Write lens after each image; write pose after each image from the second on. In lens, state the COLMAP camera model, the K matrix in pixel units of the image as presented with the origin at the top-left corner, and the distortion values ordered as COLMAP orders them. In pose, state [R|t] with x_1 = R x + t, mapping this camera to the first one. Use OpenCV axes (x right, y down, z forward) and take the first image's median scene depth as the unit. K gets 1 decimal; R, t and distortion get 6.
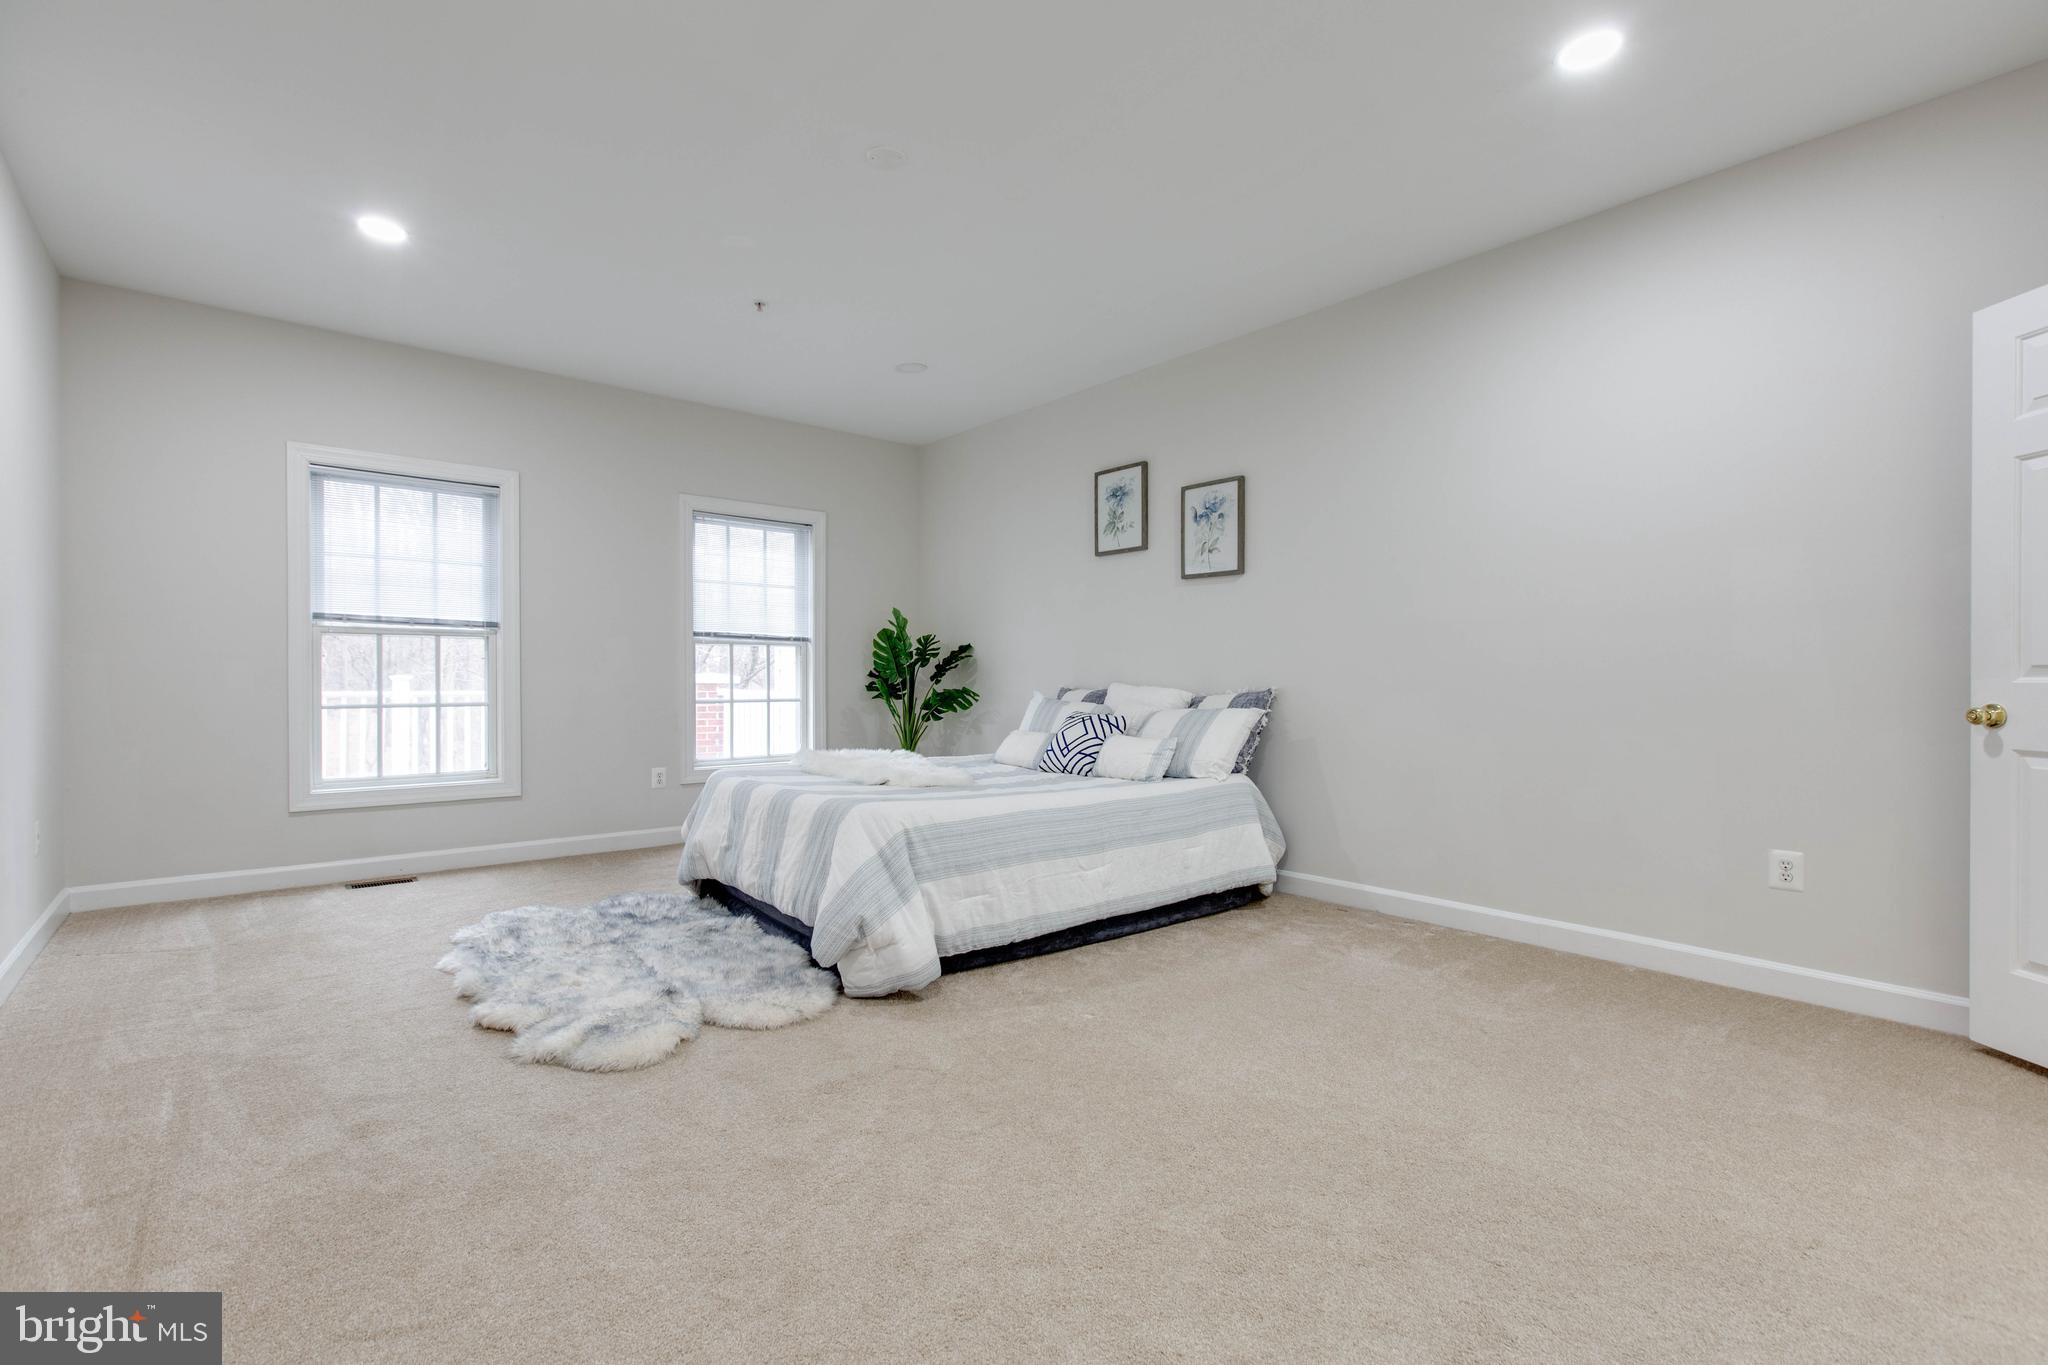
lens RADIAL K [[946.9, 0, 1023.4], [0, 946.9, 682.5], [0, 0, 1]] dist [0.000875, 0.000104]
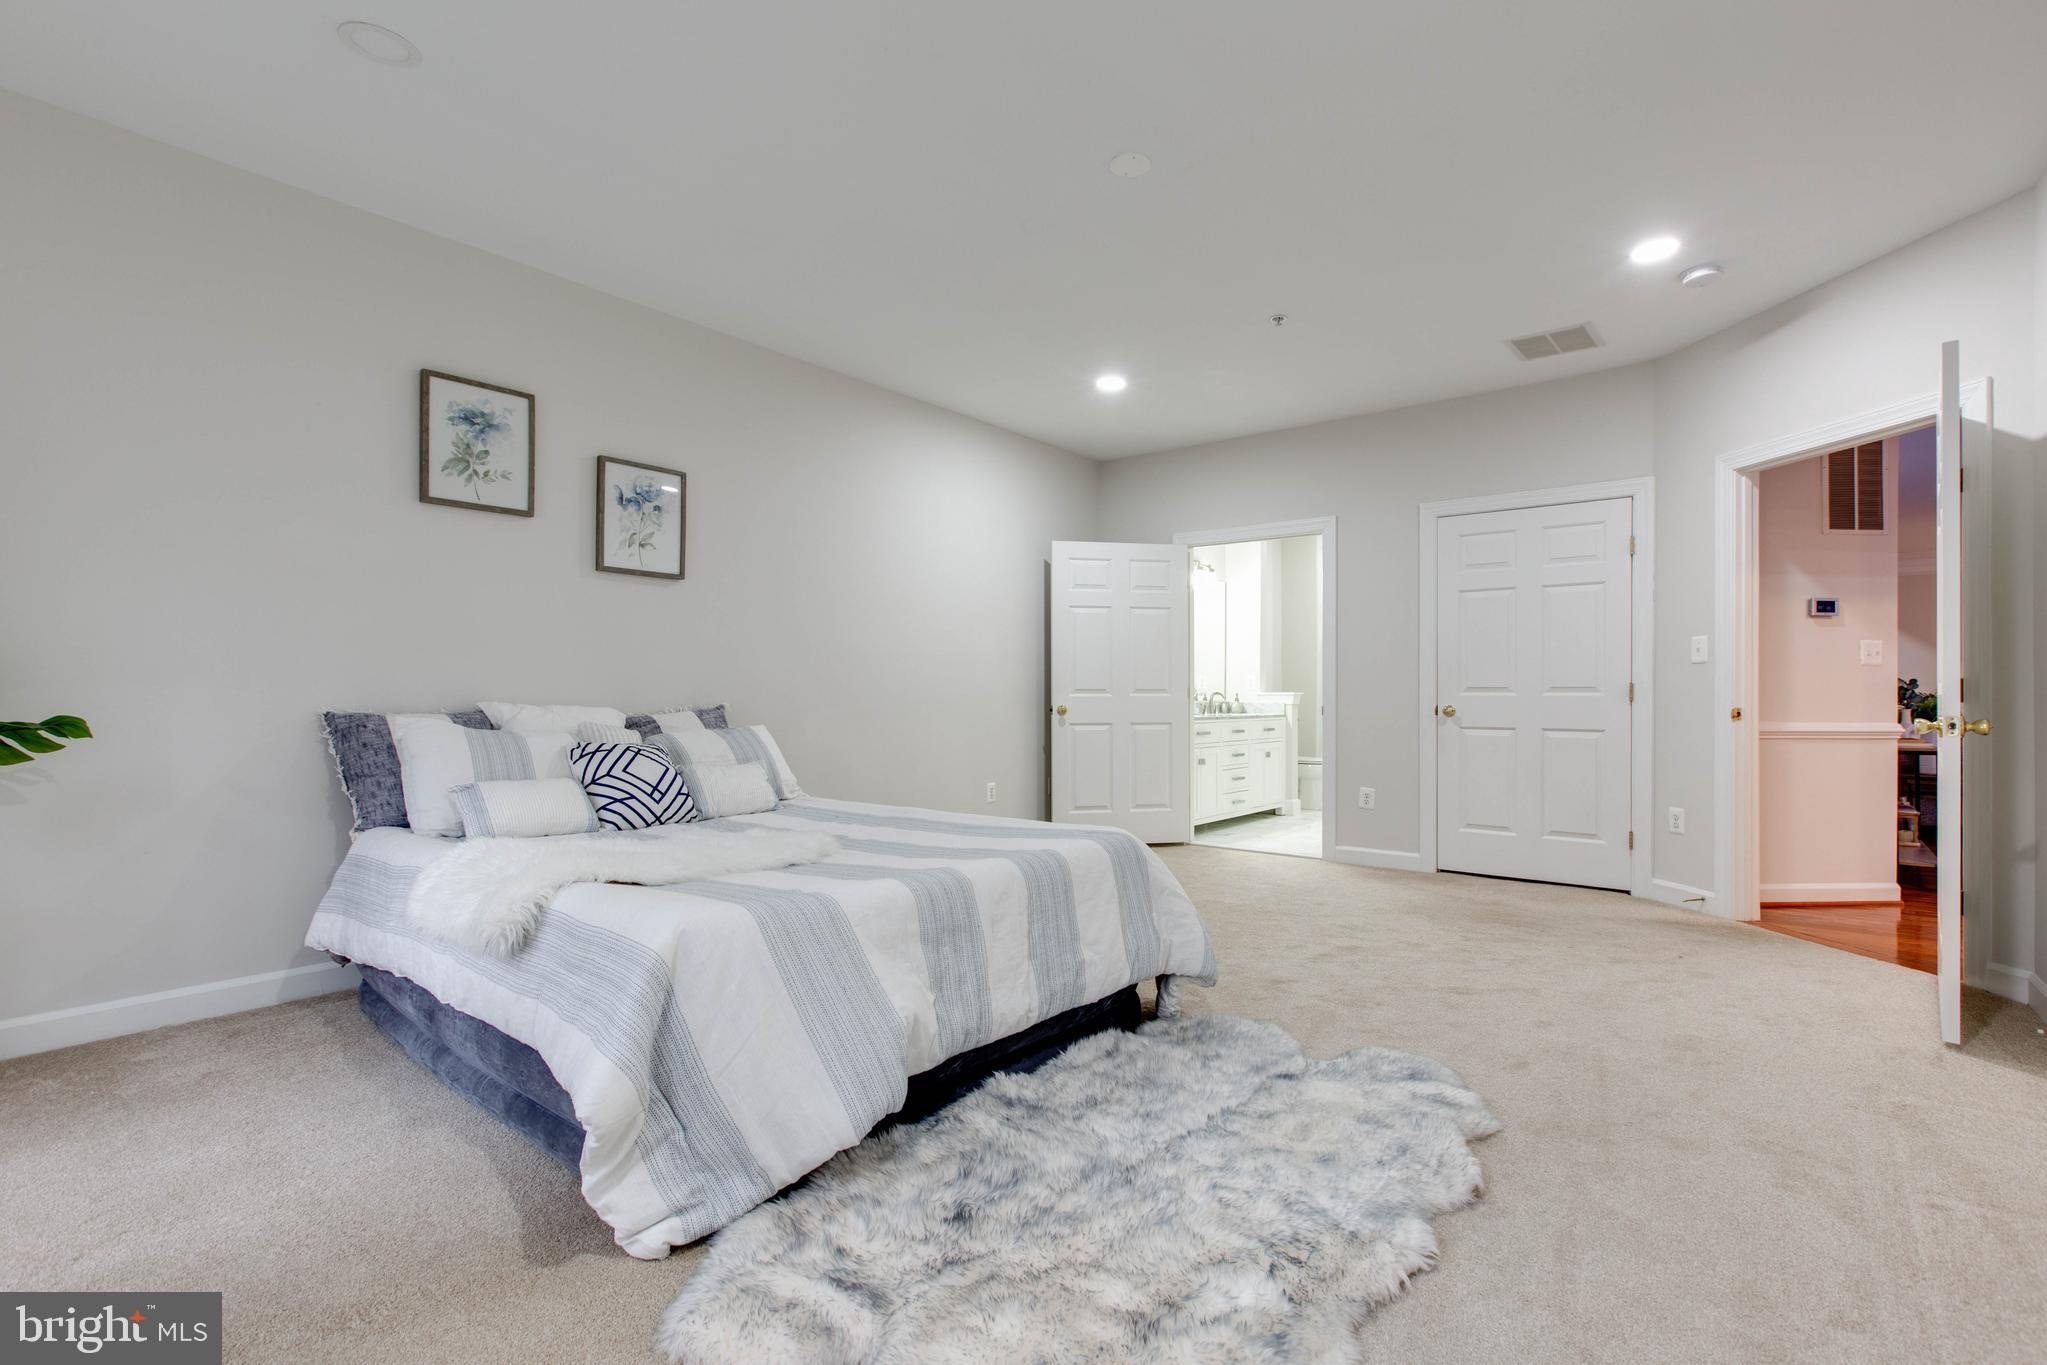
lens RADIAL K [[886.3, 0, 1023.5], [0, 886.3, 682.5], [0, 0, 1]] dist [-0.001935, -0.000021]
pose [[-0.173912, 0.006192, 0.984742, -0.668408], [-0.002365, 0.999975, -0.006705, -0.010753], [-0.984758, -0.003495, -0.173893, 0.823477]]
